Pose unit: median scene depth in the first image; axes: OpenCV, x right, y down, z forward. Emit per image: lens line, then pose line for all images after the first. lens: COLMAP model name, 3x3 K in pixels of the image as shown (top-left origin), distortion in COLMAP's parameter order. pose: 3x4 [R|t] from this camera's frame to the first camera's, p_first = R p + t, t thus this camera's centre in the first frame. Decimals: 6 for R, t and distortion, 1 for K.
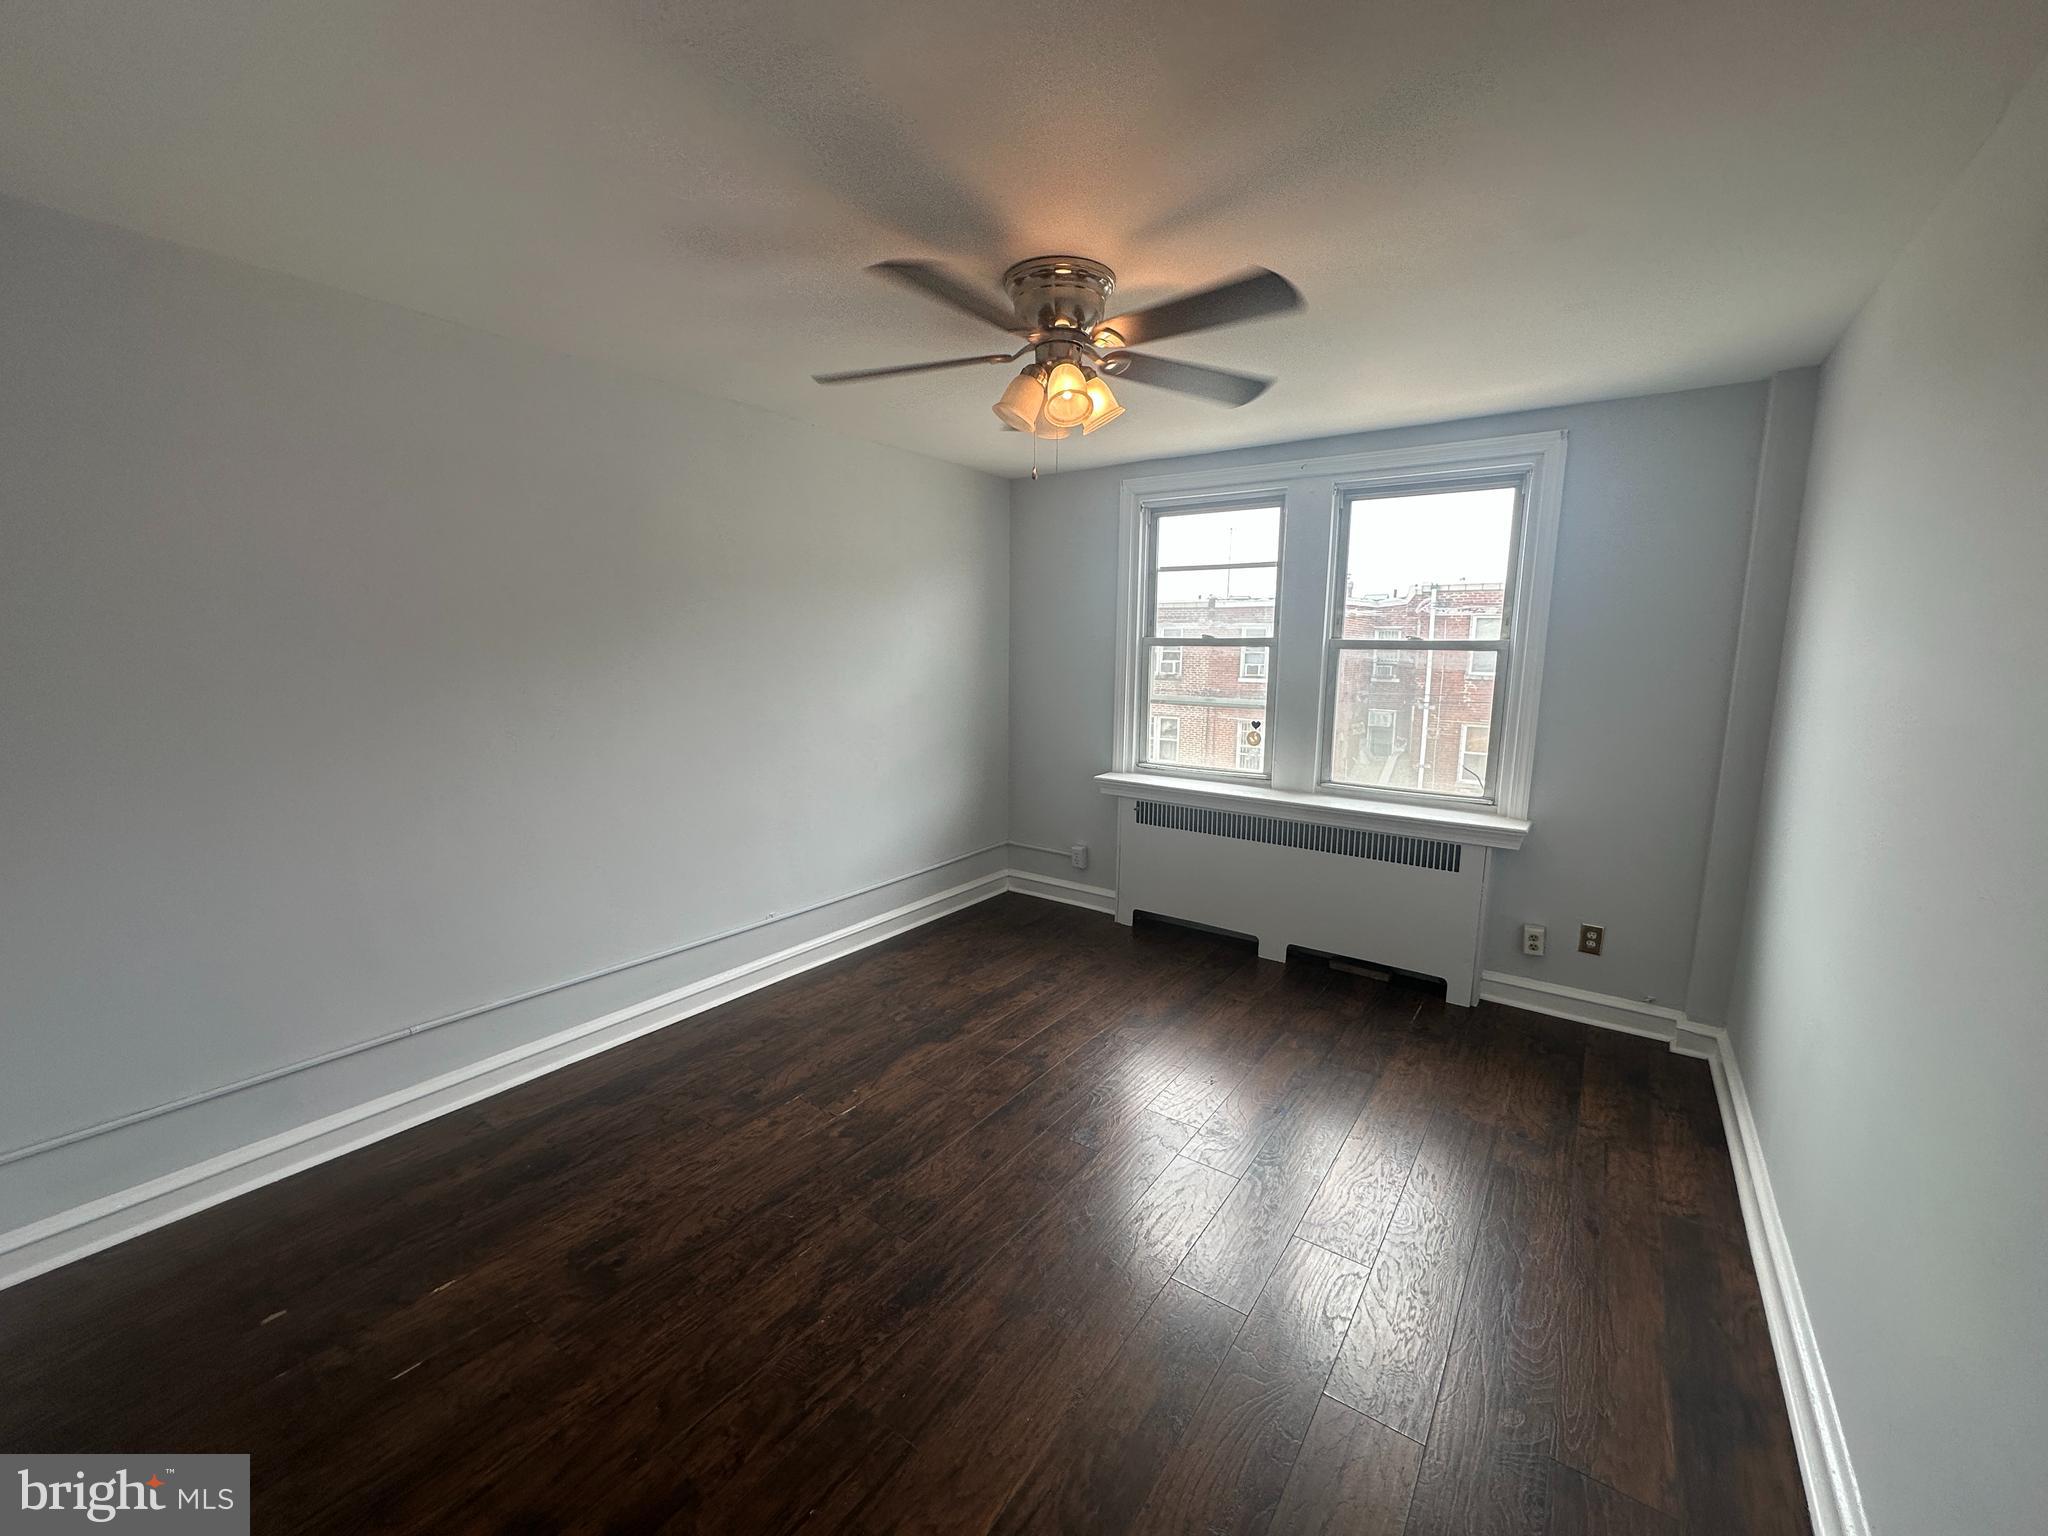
lens RADIAL K [[823.2, 0, 1034.0], [0, 823.2, 772.5], [0, 0, 1]] dist [0.001509, 0.000304]
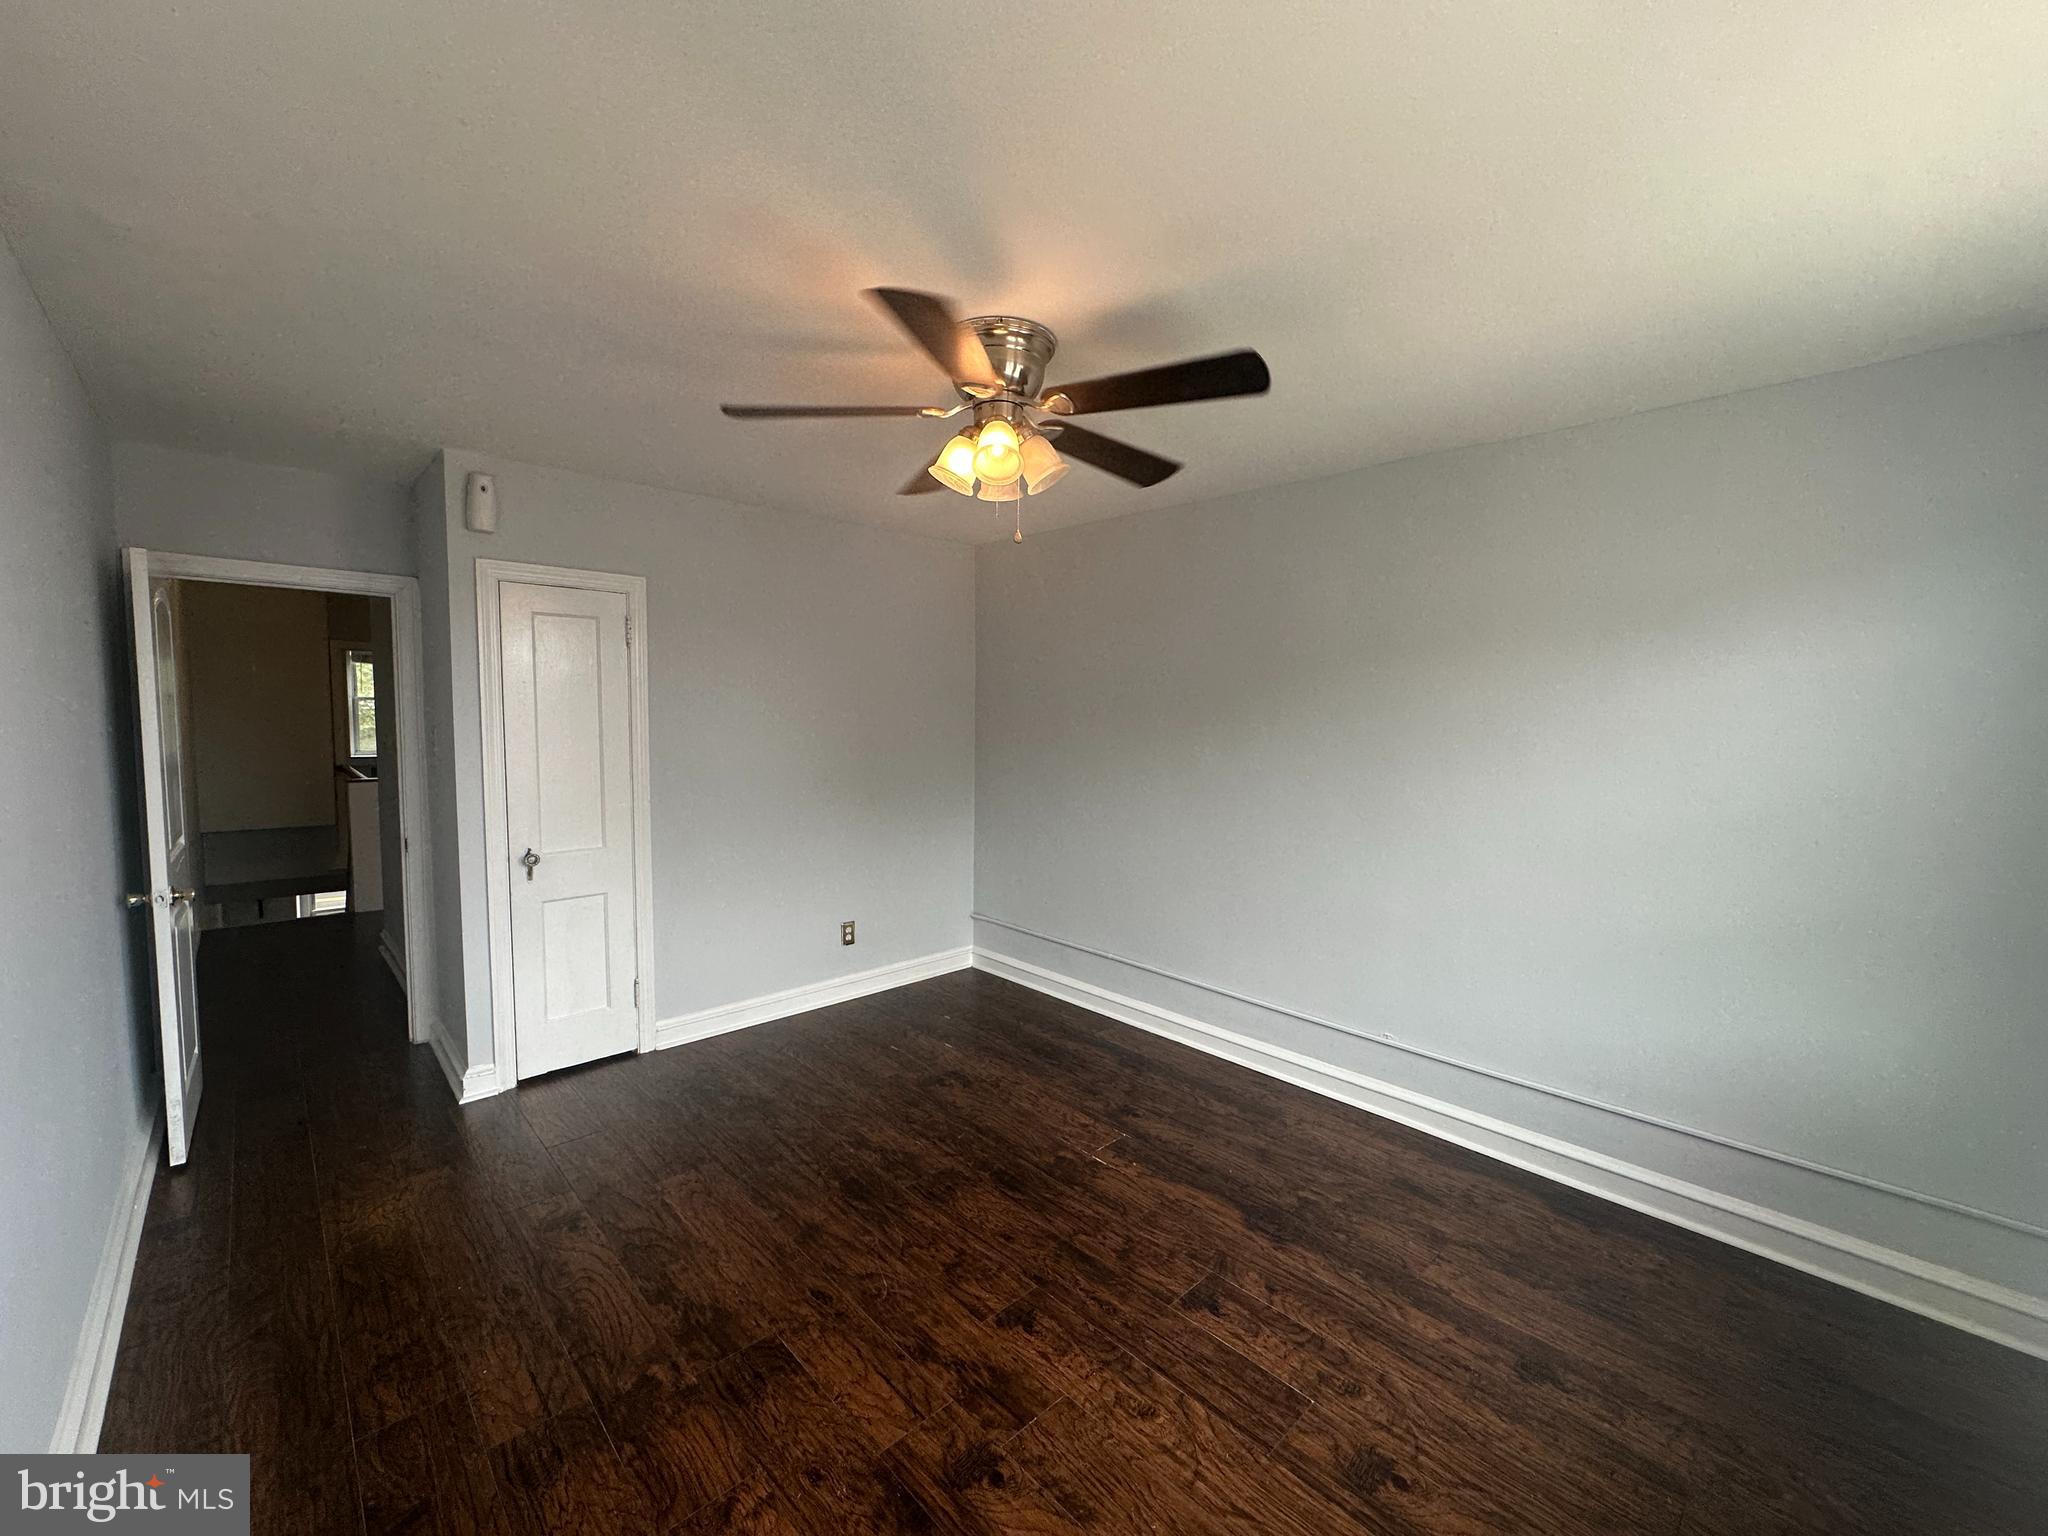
lens RADIAL K [[823.2, 0, 1033.7], [0, 823.2, 768.1], [0, 0, 1]] dist [0.001509, 0.000304]
pose [[-0.193021, 0.062660, -0.979192, 0.697668], [-0.161859, 0.982253, 0.094762, -0.151455], [0.967752, 0.176782, -0.179453, 0.890271]]
